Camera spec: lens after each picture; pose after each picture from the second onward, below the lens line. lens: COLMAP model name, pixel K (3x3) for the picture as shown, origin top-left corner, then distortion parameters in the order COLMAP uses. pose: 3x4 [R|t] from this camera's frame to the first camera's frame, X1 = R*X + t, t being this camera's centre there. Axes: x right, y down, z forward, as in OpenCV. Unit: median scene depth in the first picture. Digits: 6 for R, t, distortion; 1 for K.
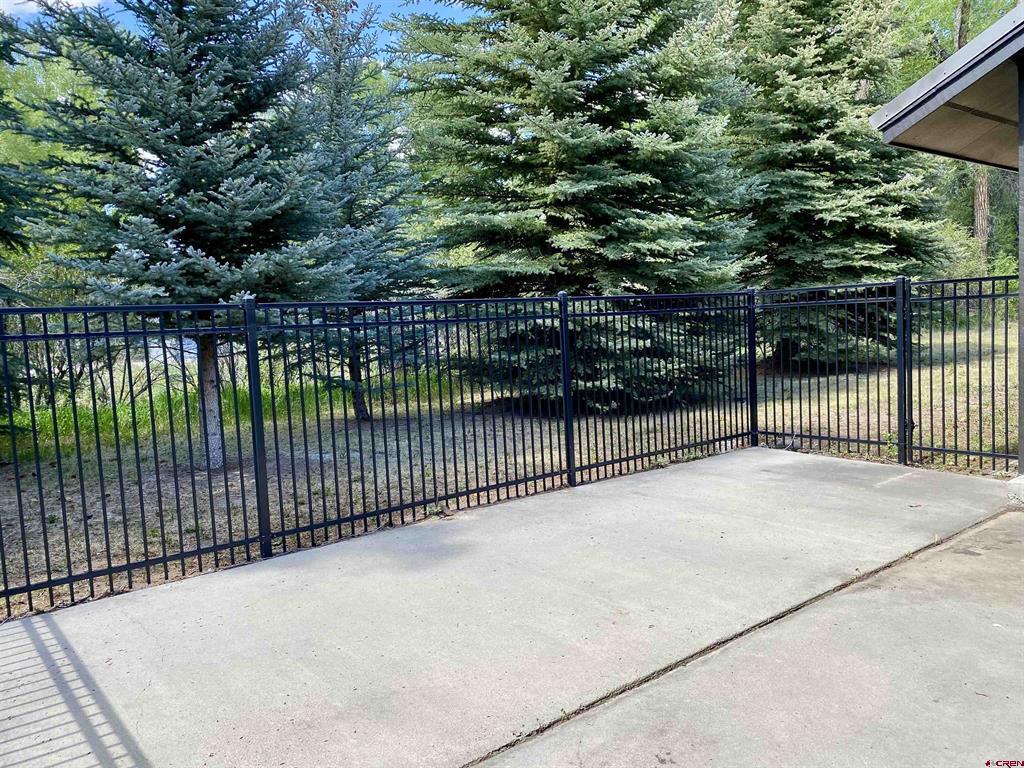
lens RADIAL K [[783.8, 0, 498.8], [0, 783.8, 381.4], [0, 0, 1]] dist [0.105095, -0.197123]
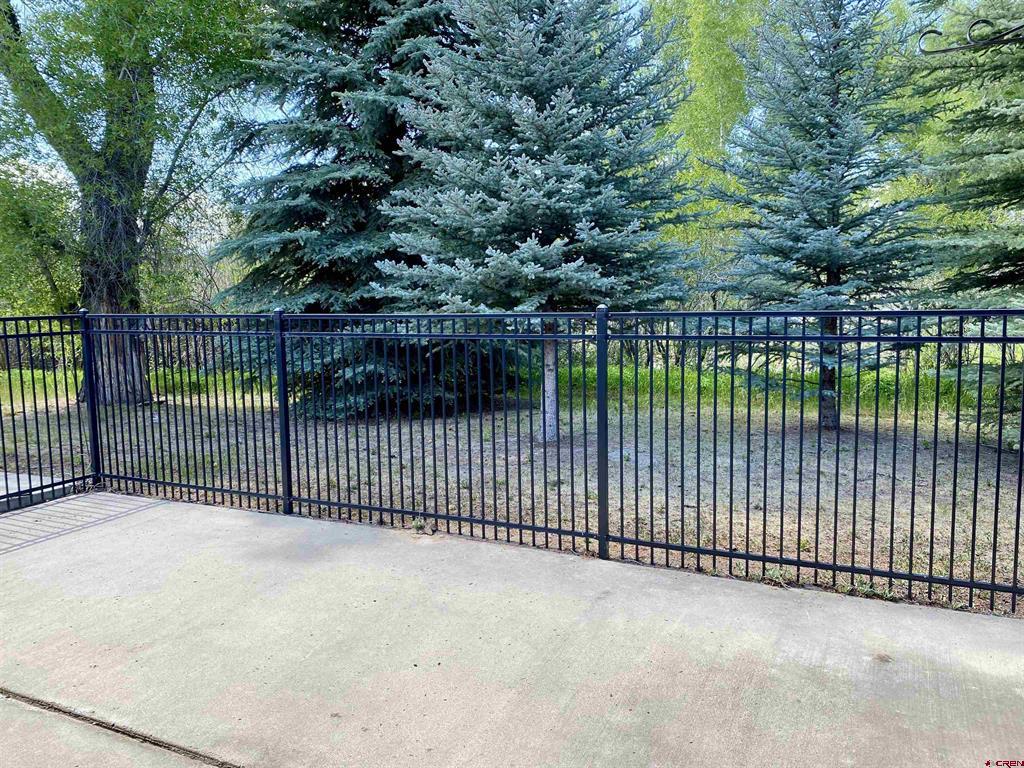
lens RADIAL K [[798.1, 0, 508.0], [0, 798.1, 360.7], [0, 0, 1]] dist [-0.000404, -0.044623]
pose [[0.454002, 0.106107, -0.884660, 0.952360], [-0.092387, 0.993138, 0.071706, -0.133263], [0.886198, 0.049177, 0.460689, 0.767096]]
